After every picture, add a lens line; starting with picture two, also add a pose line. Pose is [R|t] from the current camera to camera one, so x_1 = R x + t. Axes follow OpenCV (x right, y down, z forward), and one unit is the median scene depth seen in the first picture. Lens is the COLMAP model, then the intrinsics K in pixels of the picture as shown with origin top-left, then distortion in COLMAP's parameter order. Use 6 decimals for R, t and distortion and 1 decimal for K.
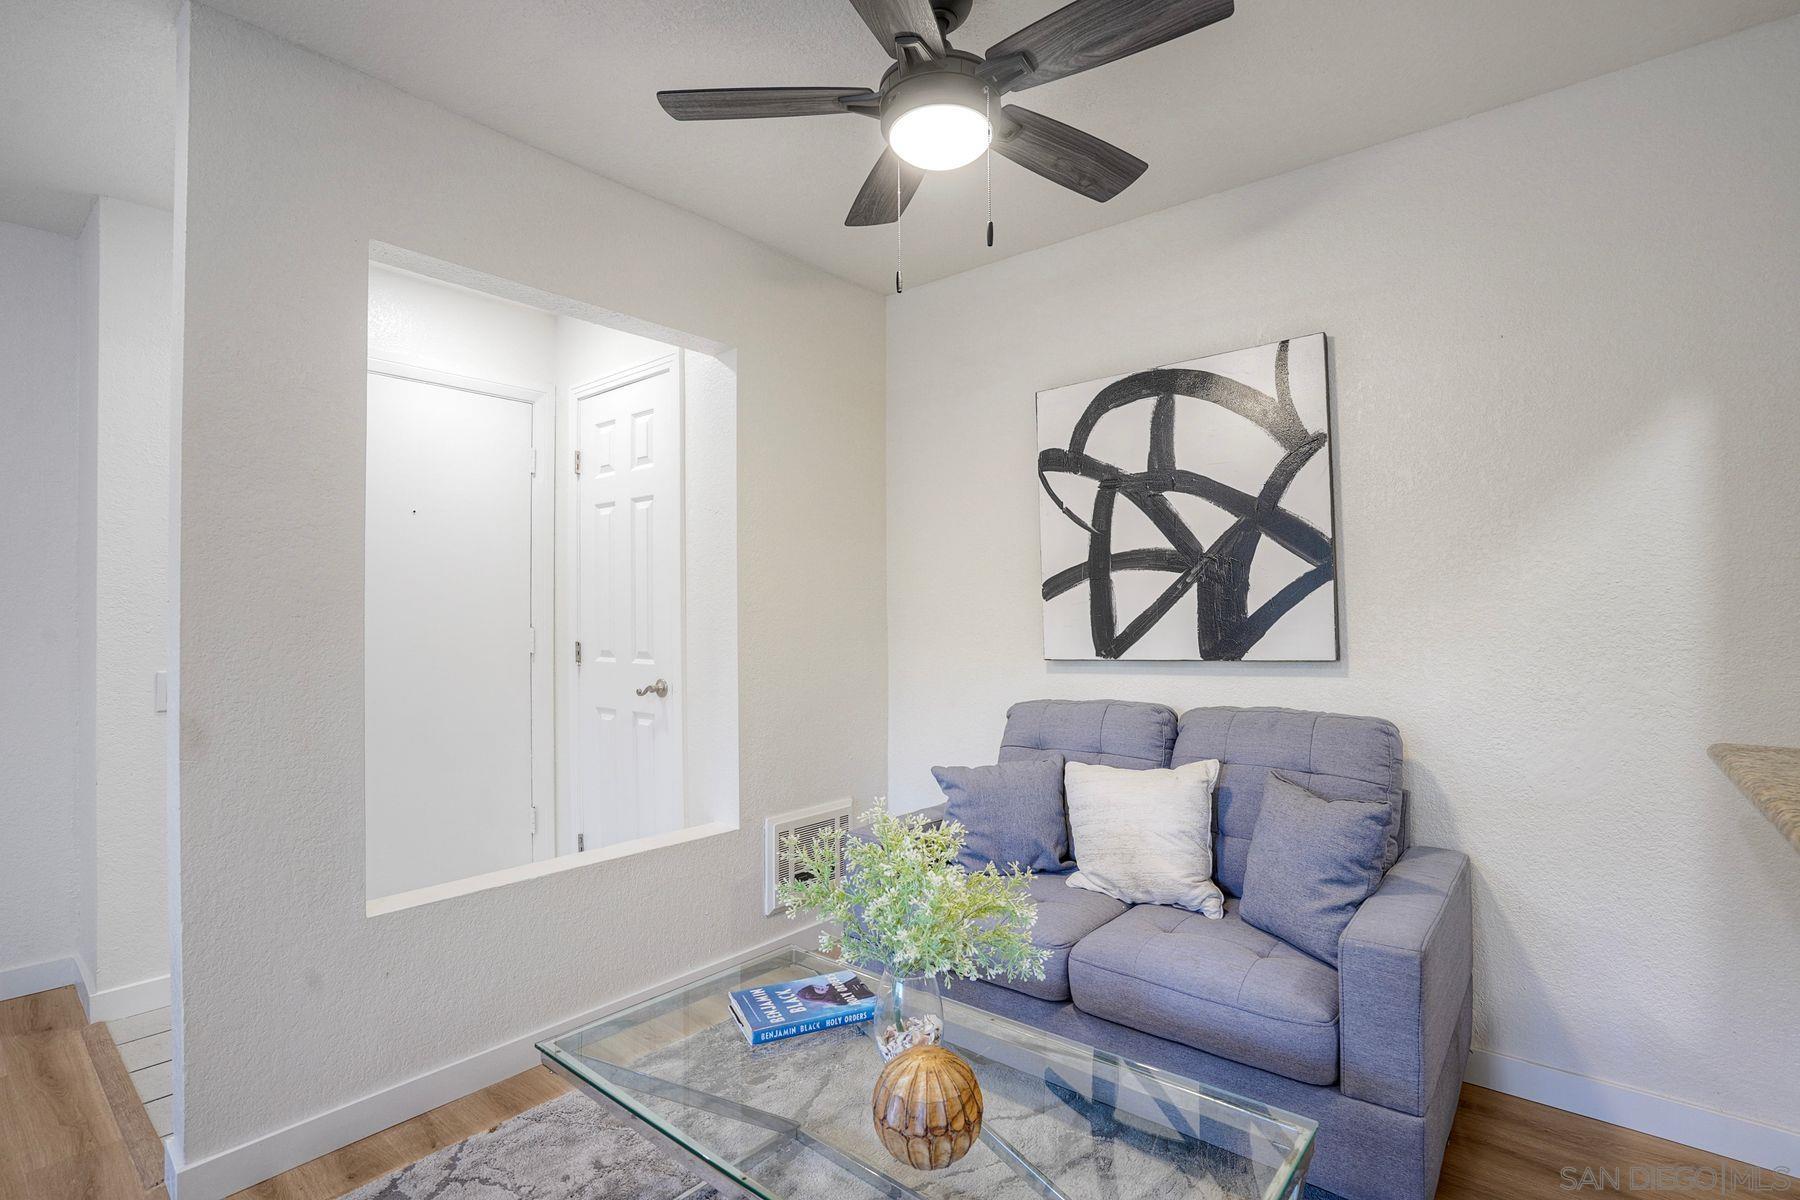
lens RADIAL K [[845.4, 0, 885.0], [0, 845.4, 603.3], [0, 0, 1]] dist [-0.062694, 0.027075]
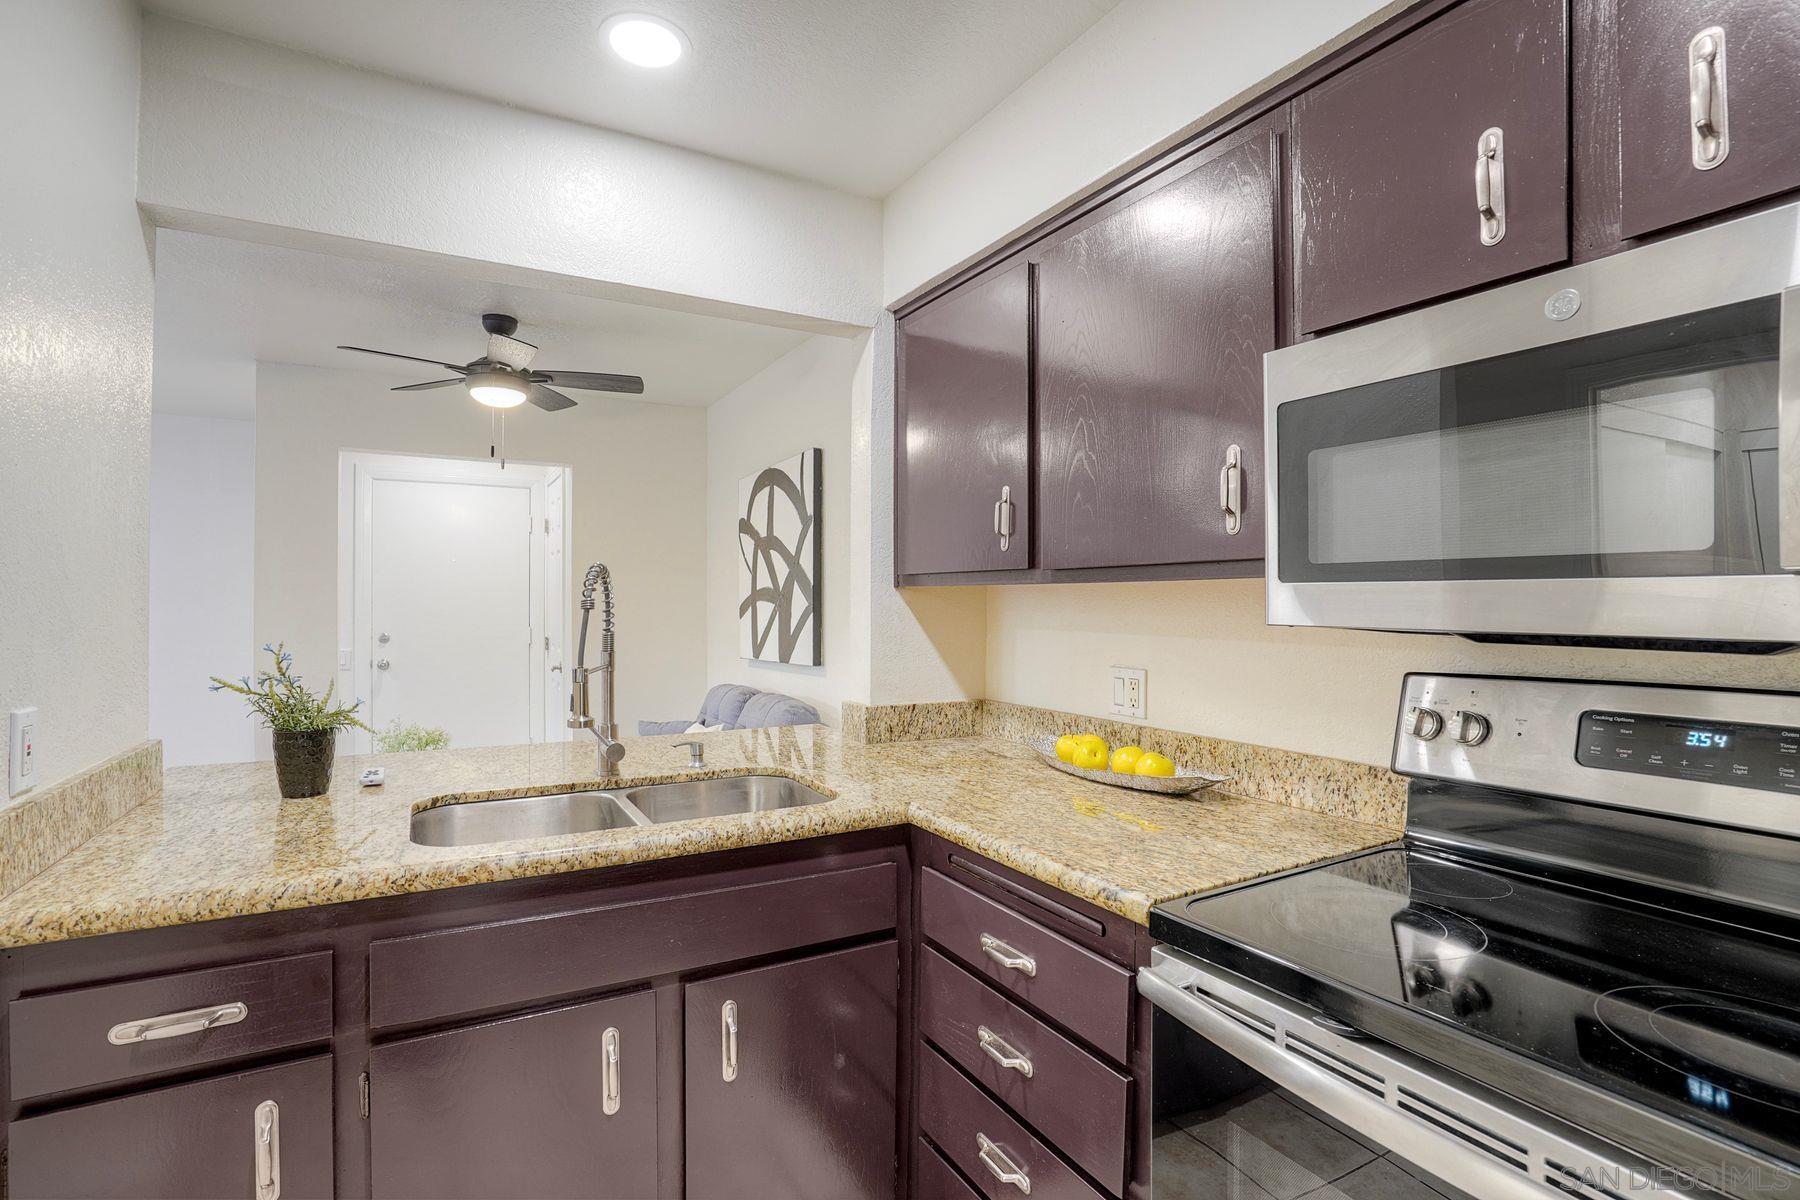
lens RADIAL K [[845.4, 0, 885.0], [0, 845.4, 603.3], [0, 0, 1]] dist [-0.062694, 0.027075]
pose [[0.935498, 0.008131, -0.353239, 1.056167], [-0.004766, 0.999935, 0.010393, -0.053512], [0.353300, -0.008039, 0.935475, -0.345701]]
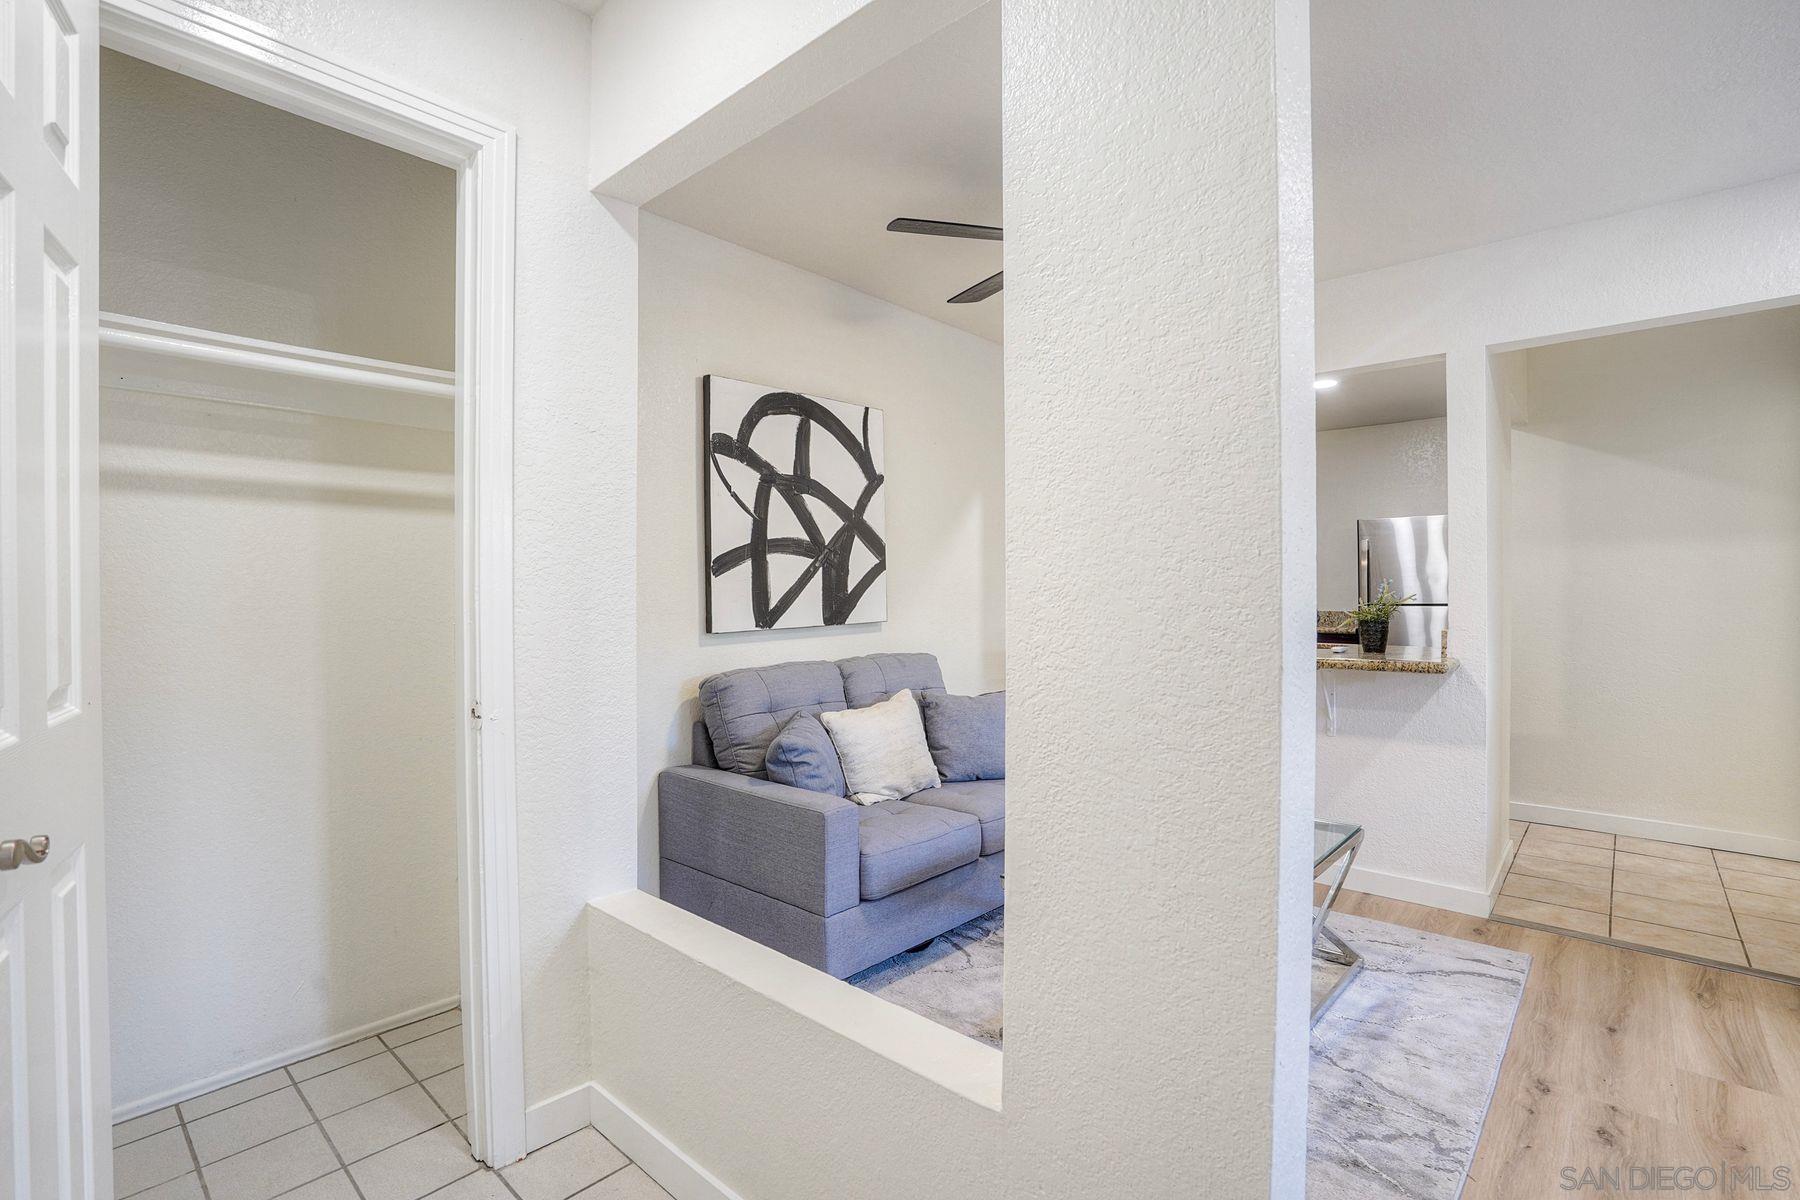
lens RADIAL K [[845.4, 0, 885.0], [0, 845.4, 603.3], [0, 0, 1]] dist [-0.062694, 0.027075]
pose [[0.046759, -0.000777, 0.998906, -0.924137], [-0.010084, 0.999948, 0.001250, 0.028525], [-0.998855, -0.010132, 0.046749, 0.811227]]
